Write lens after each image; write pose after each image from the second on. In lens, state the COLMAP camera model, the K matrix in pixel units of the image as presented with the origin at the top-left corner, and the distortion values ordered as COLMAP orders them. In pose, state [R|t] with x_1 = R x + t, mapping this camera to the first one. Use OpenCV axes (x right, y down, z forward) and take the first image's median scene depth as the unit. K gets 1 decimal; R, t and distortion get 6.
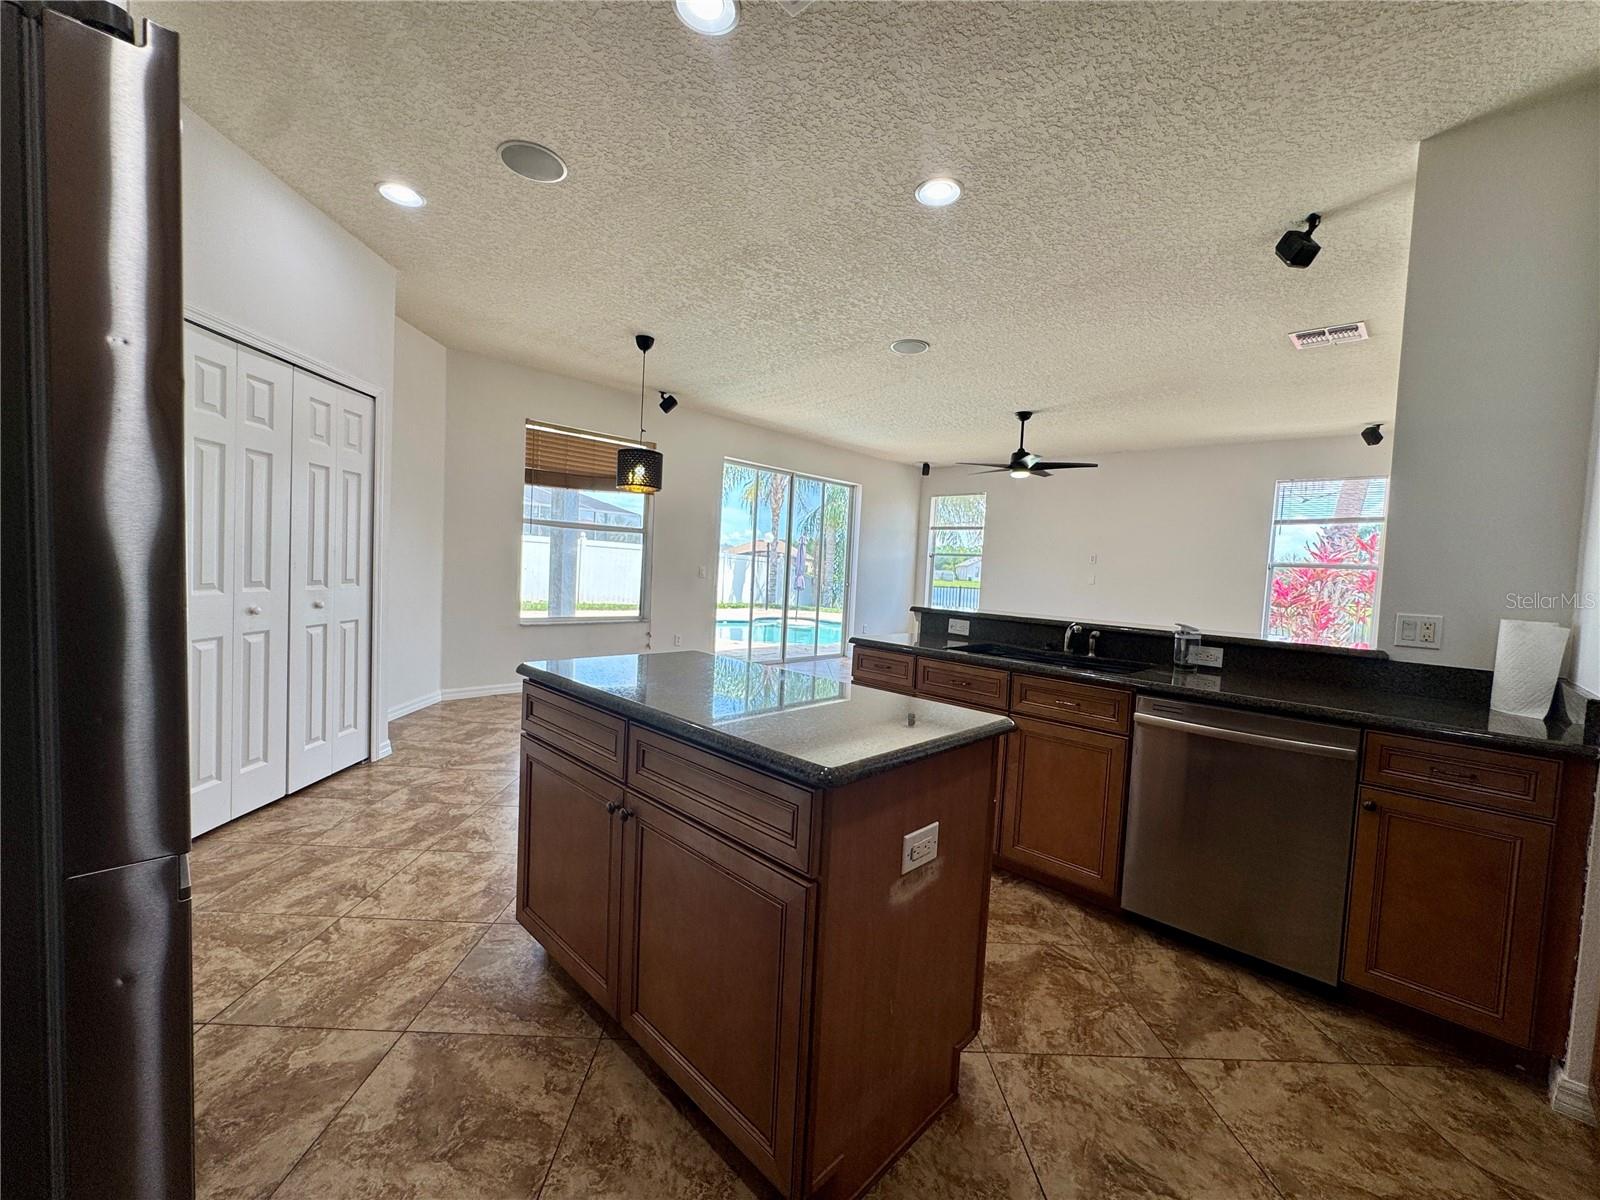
lens RADIAL K [[641.8, 0, 793.0], [0, 641.8, 595.7], [0, 0, 1]] dist [-0.004332, 0.000689]
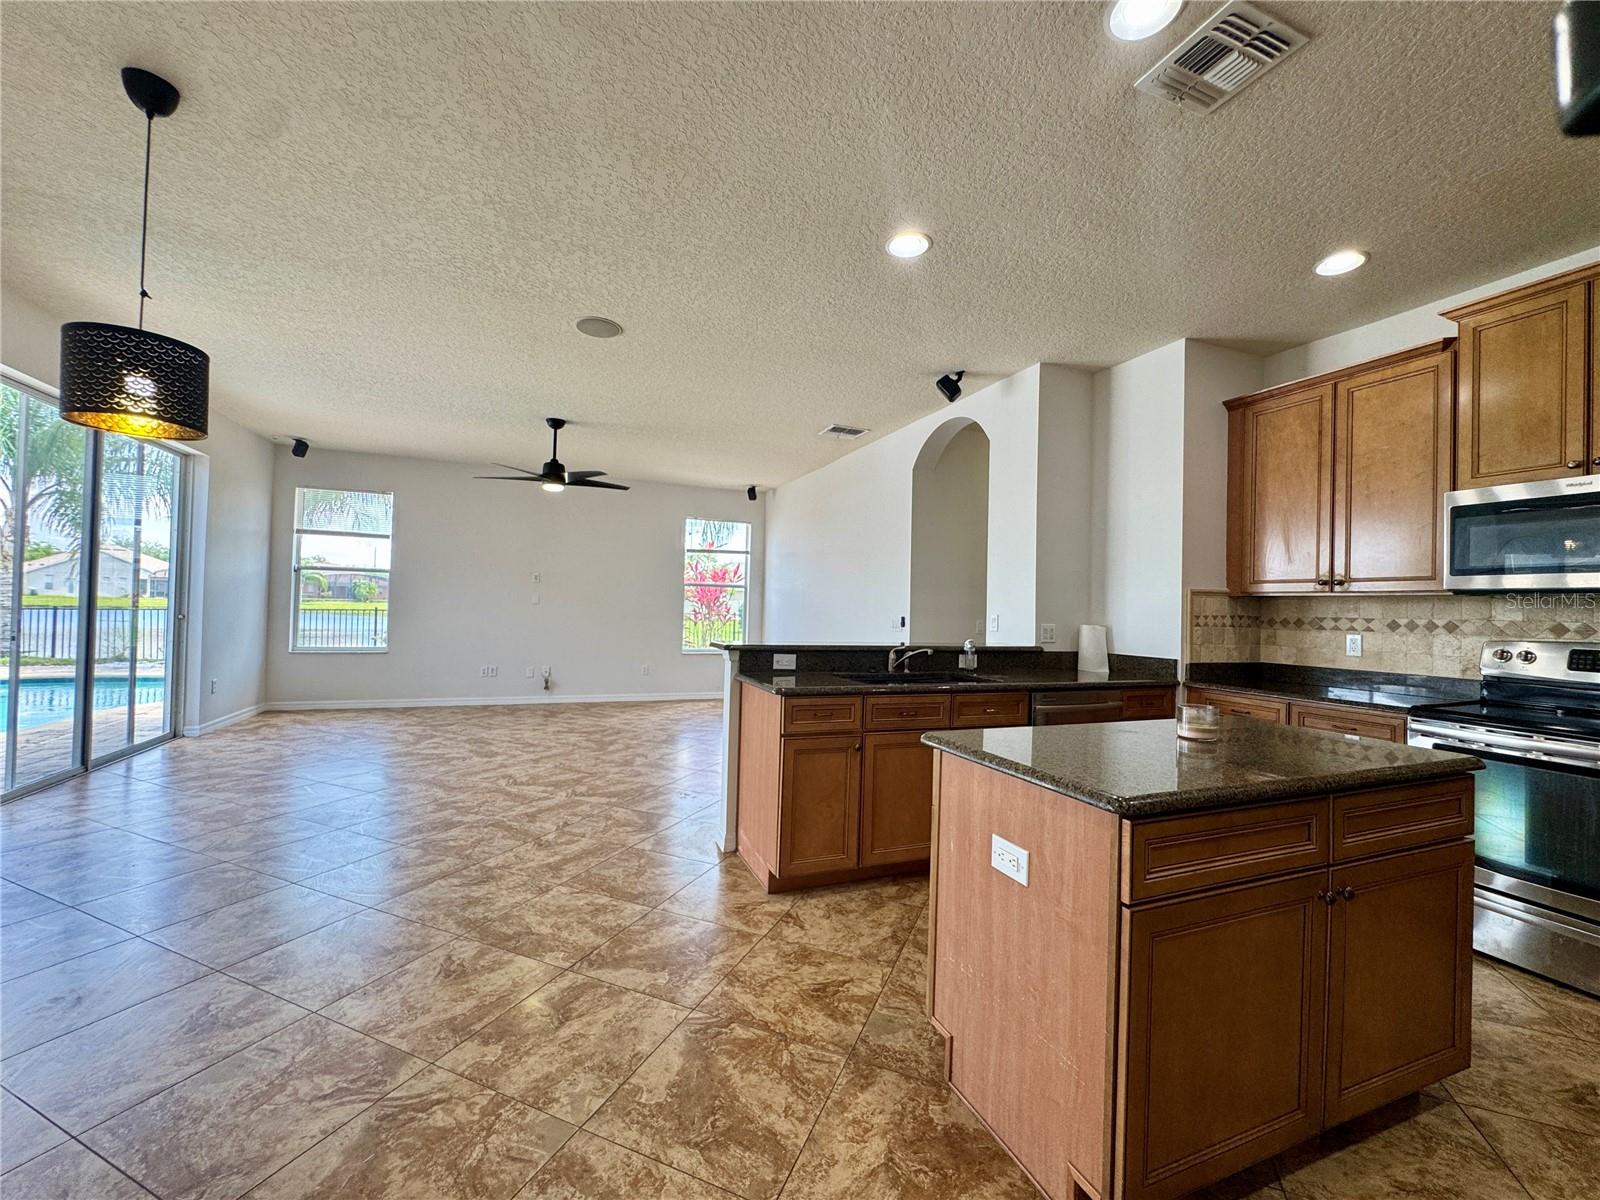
lens RADIAL K [[641.8, 0, 796.6], [0, 641.8, 601.3], [0, 0, 1]] dist [-0.004332, 0.000689]
pose [[0.400920, -0.030529, 0.915604, -0.458917], [0.034152, 0.999248, 0.018363, -0.044300], [-0.915476, 0.023908, 0.401661, 0.431494]]
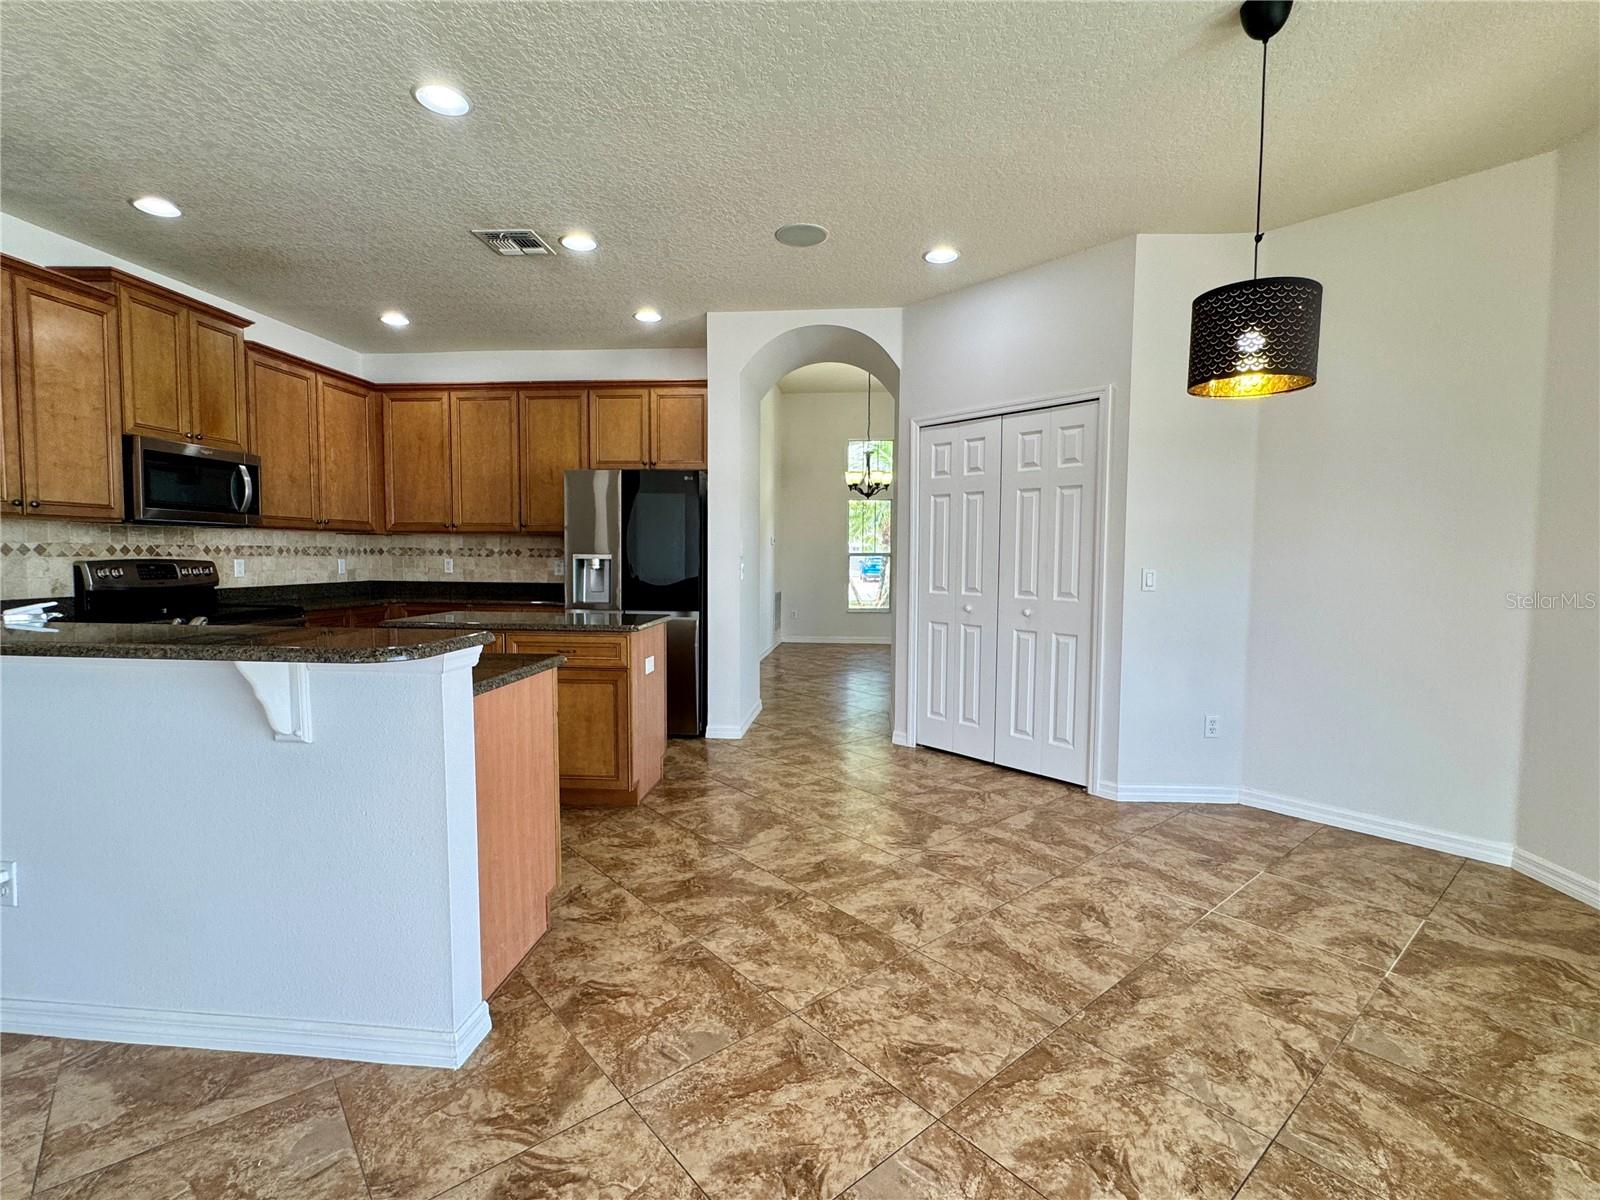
lens RADIAL K [[741.7, 0, 800.0], [0, 741.7, 601.4], [0, 0, 1]] dist [-0.003285, -0.000378]
pose [[-0.767773, -0.016229, -0.640516, 0.276365], [-0.076453, 0.994857, 0.066435, -0.042796], [0.636144, 0.099977, -0.765066, 1.196087]]
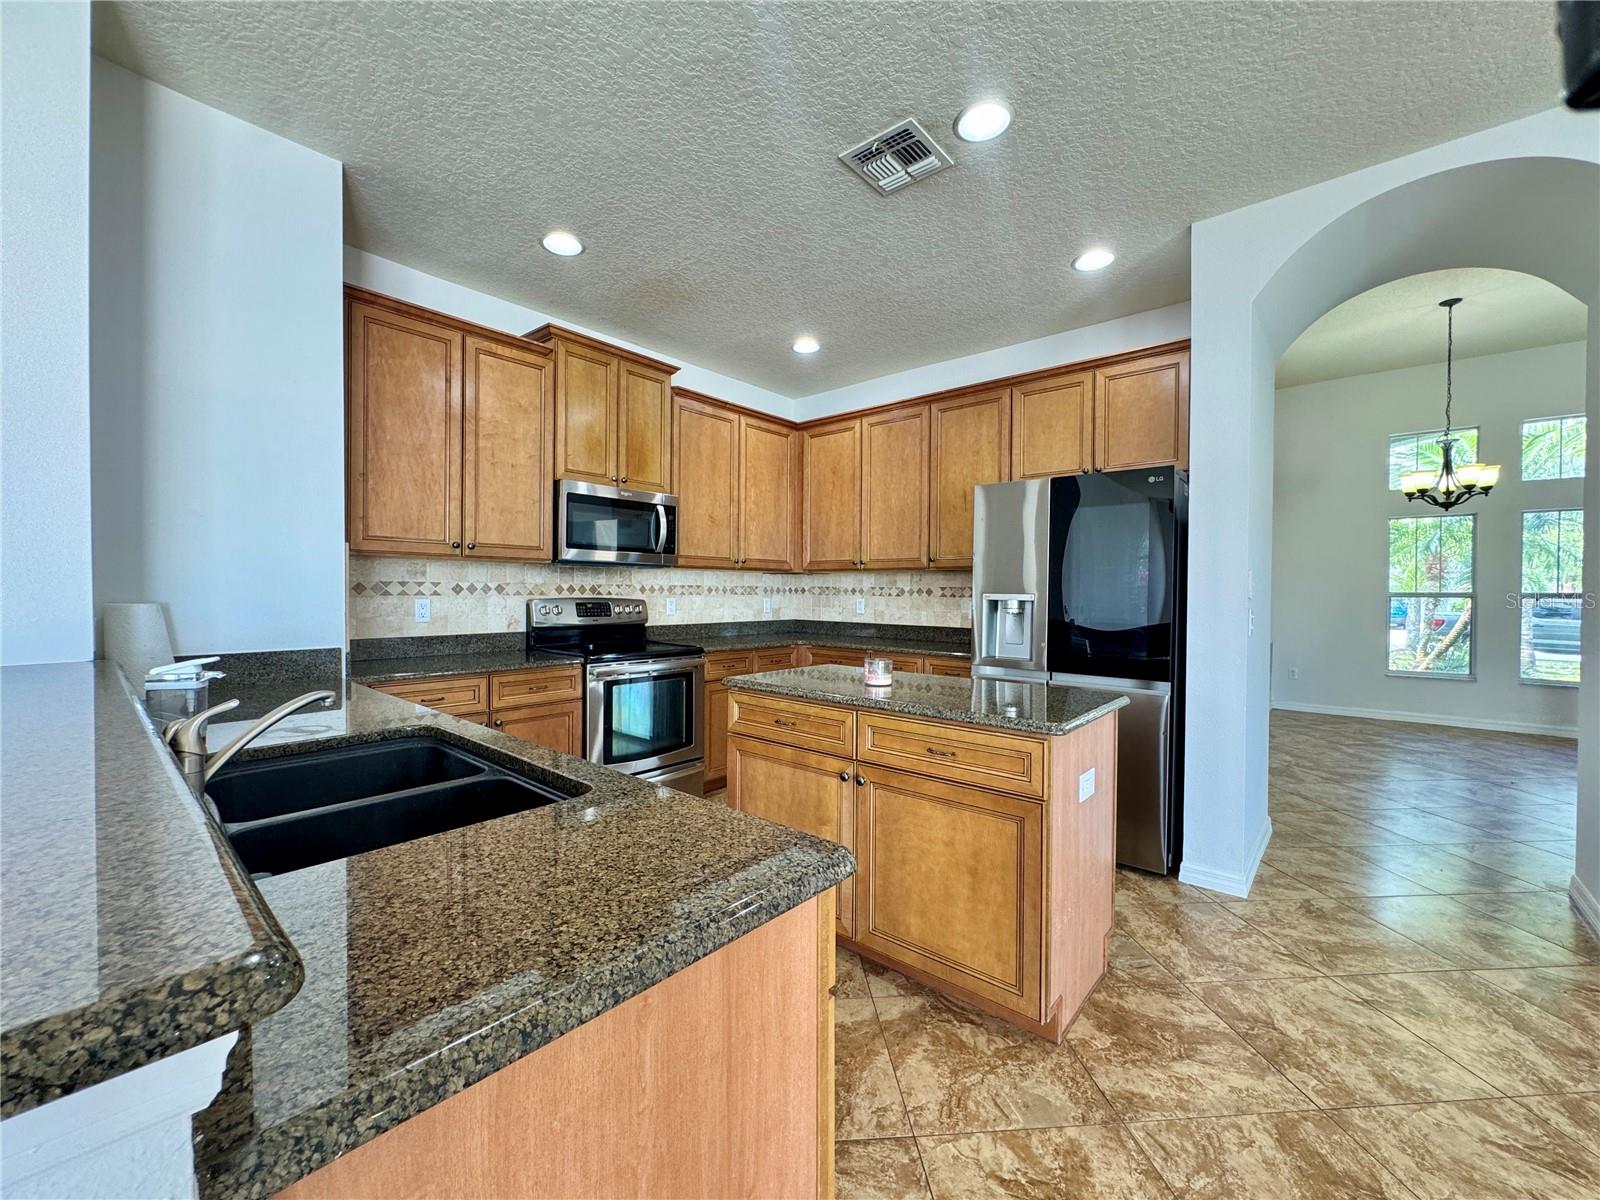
lens RADIAL K [[641.8, 0, 798.8], [0, 641.8, 599.7], [0, 0, 1]] dist [-0.004332, 0.000689]
pose [[-0.996053, -0.057734, -0.067423, 0.094634], [-0.061618, 0.996470, 0.057020, -0.035876], [0.063893, 0.060949, -0.996094, 0.857826]]
